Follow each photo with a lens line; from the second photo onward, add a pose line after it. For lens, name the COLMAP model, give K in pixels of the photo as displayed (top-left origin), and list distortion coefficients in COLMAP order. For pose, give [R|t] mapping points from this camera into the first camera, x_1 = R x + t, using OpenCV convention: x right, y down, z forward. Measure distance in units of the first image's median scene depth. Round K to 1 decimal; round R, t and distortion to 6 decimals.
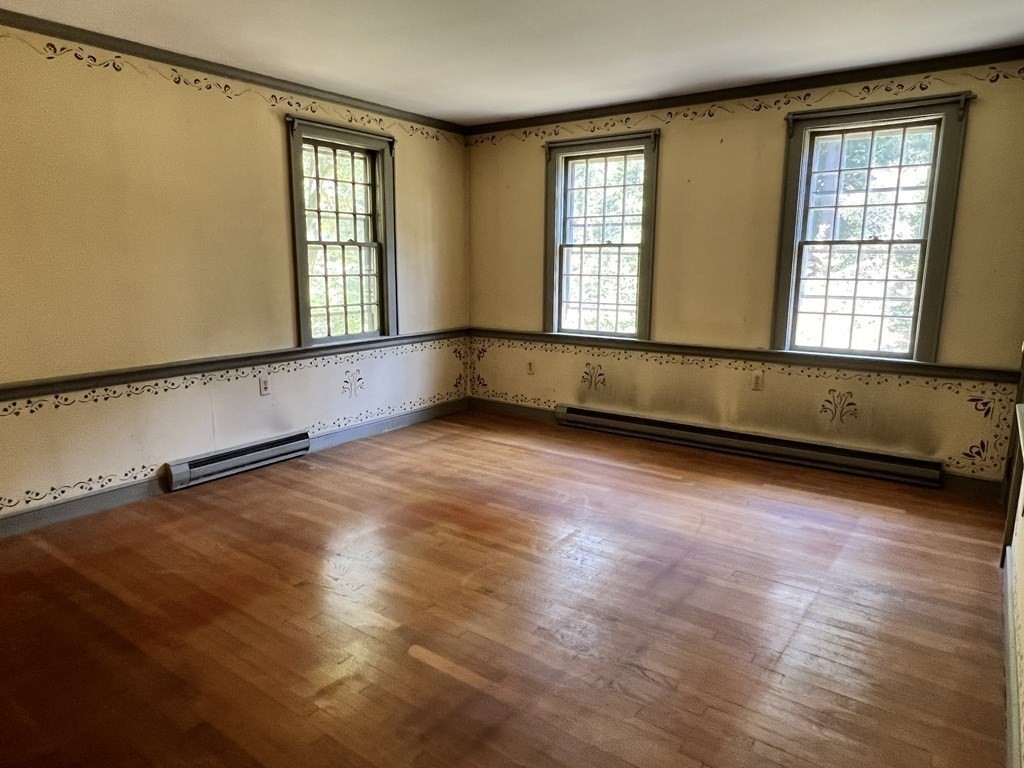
lens RADIAL K [[652.6, 0, 512.0], [0, 652.6, 384.0], [0, 0, 1]] dist [-0.008736, -0.002960]
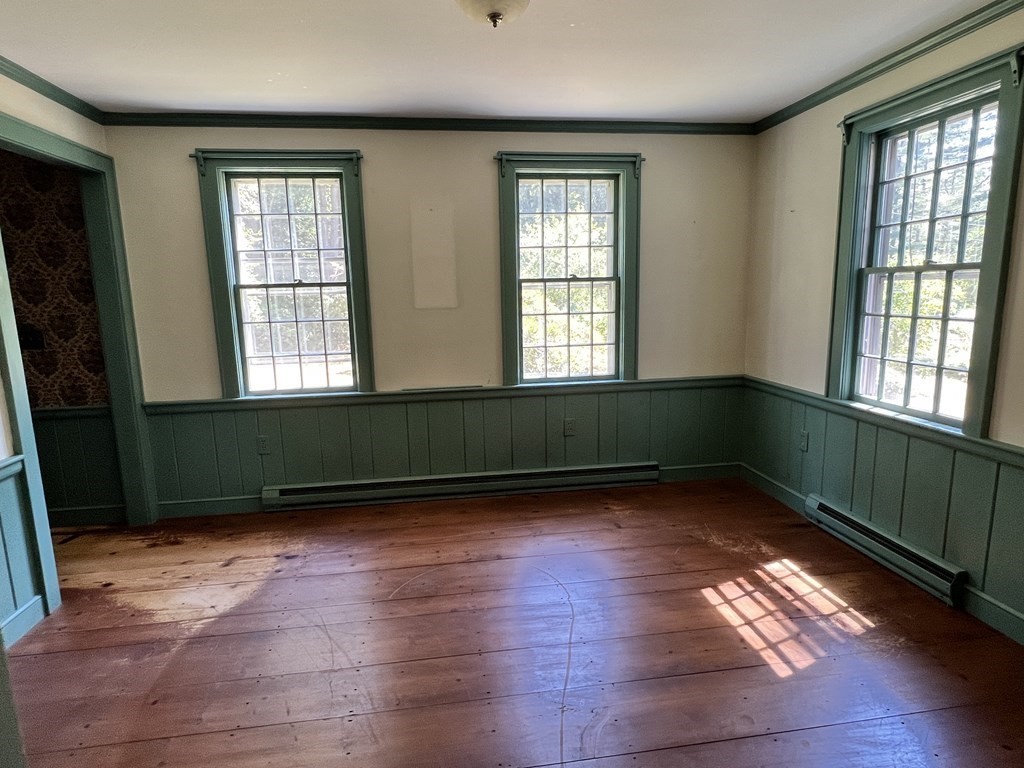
lens RADIAL K [[670.9, 0, 512.1], [0, 670.9, 438.6], [0, 0, 1]] dist [-0.003726, -0.000905]
pose [[0.694692, -0.165034, 0.700119, -0.313763], [0.158601, 0.984513, 0.074700, -0.043219], [-0.701605, 0.059146, 0.710107, 0.226333]]
